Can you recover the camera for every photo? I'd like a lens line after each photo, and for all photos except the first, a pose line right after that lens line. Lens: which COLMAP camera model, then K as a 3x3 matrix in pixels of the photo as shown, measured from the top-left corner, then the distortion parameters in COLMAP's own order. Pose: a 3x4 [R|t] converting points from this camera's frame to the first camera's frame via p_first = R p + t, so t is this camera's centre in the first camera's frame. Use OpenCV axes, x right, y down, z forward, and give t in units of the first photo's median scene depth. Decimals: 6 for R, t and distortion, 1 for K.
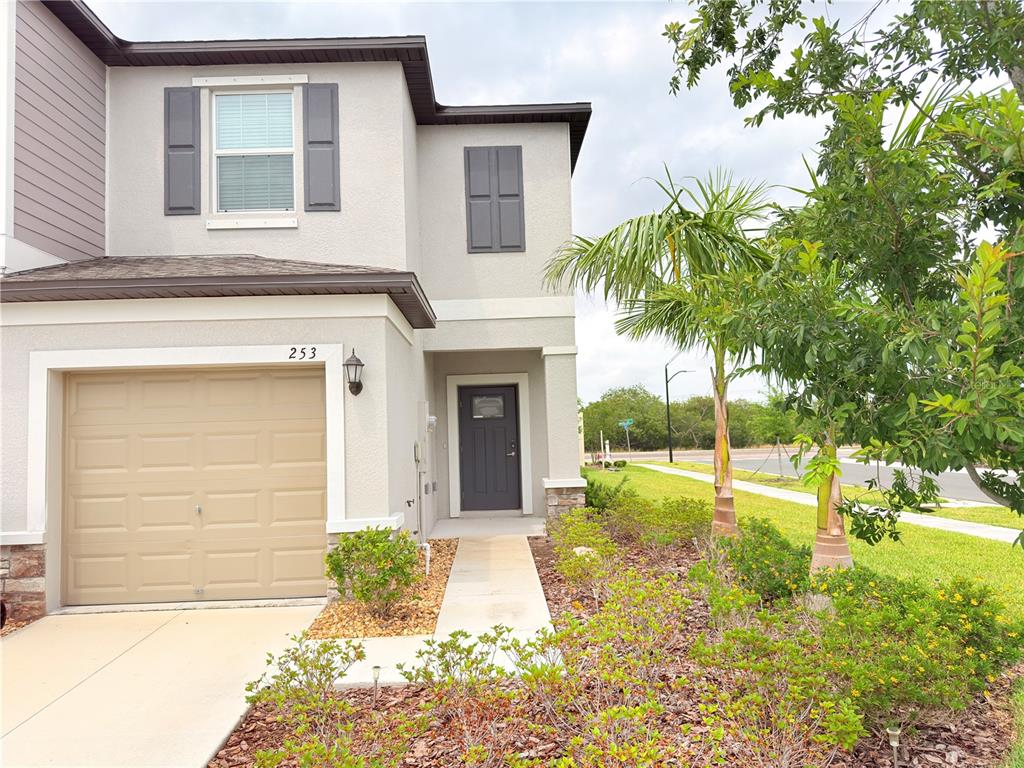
lens RADIAL K [[715.4, 0, 512.0], [0, 715.4, 384.0], [0, 0, 1]] dist [0.099922, -0.131066]
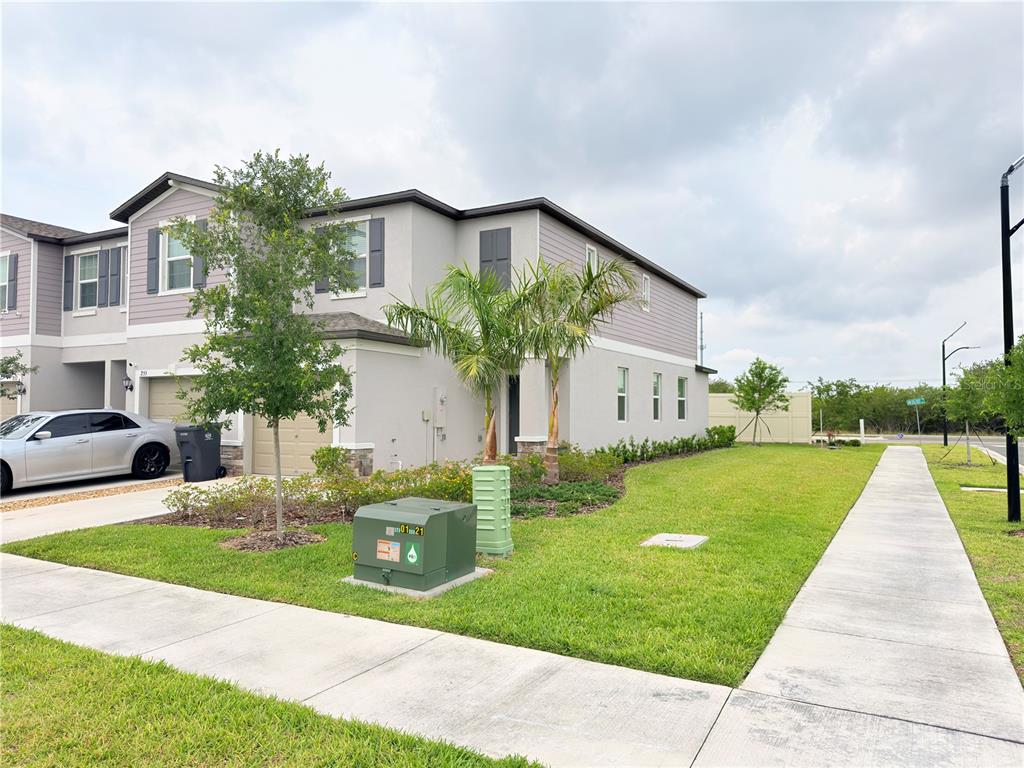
lens RADIAL K [[715.4, 0, 512.0], [0, 715.4, 384.0], [0, 0, 1]] dist [0.099922, -0.131066]
pose [[0.866880, 0.014947, -0.498292, 0.984017], [0.005109, 0.999232, 0.038861, -0.055377], [0.498490, -0.036234, 0.866138, -0.464057]]
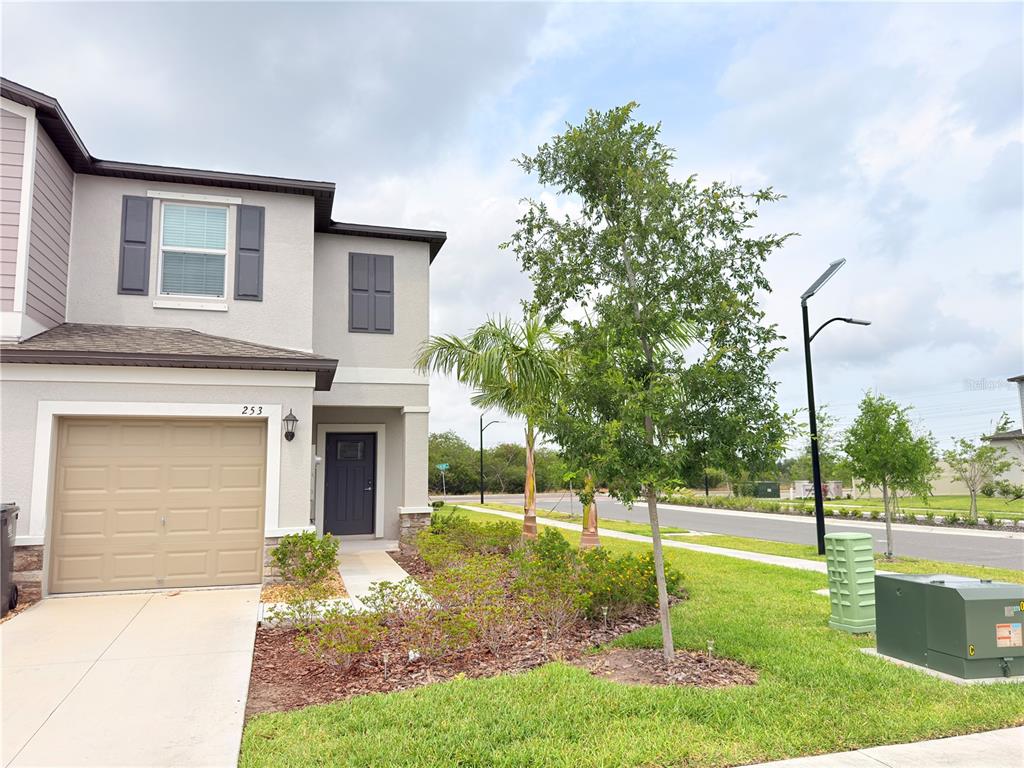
lens RADIAL K [[715.4, 0, 512.0], [0, 715.4, 384.0], [0, 0, 1]] dist [0.099922, -0.131066]
pose [[0.965141, 0.053012, 0.256305, -0.125965], [-0.037054, 0.997085, -0.066697, -0.014119], [-0.259094, 0.054875, 0.964292, -0.397918]]
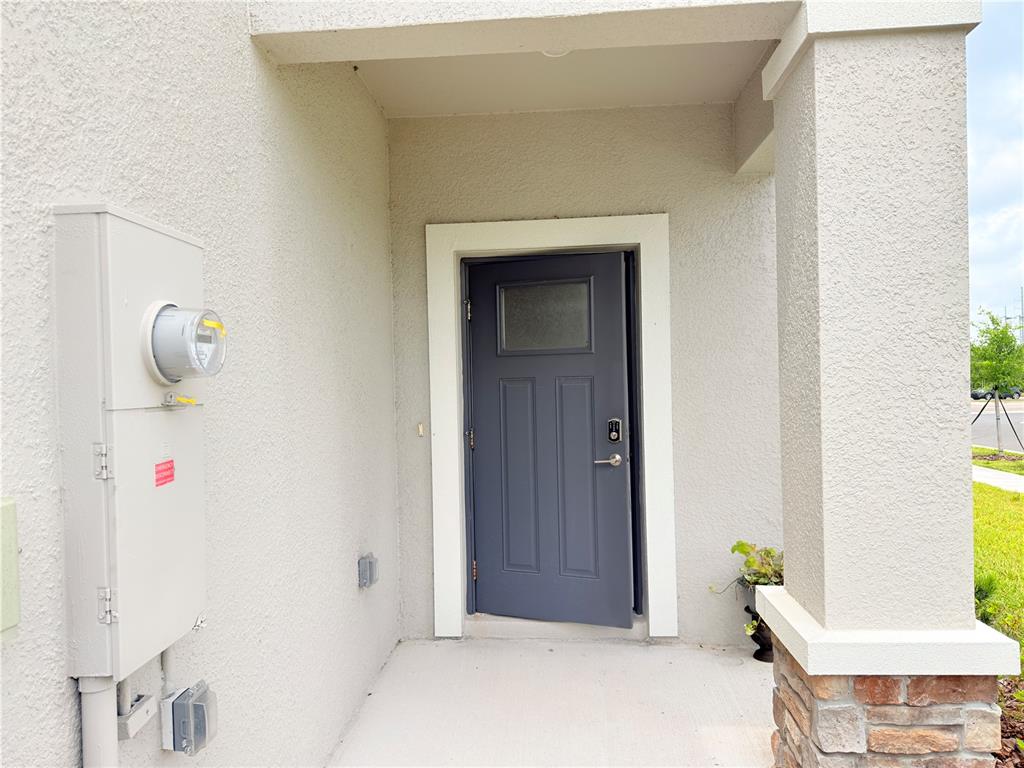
lens RADIAL K [[715.4, 0, 512.0], [0, 715.4, 384.0], [0, 0, 1]] dist [0.099922, -0.131066]
pose [[0.995310, 0.011266, -0.096079, -0.023818], [-0.003860, 0.997029, 0.076932, 0.051939], [0.096660, -0.076201, 0.992396, 0.922160]]
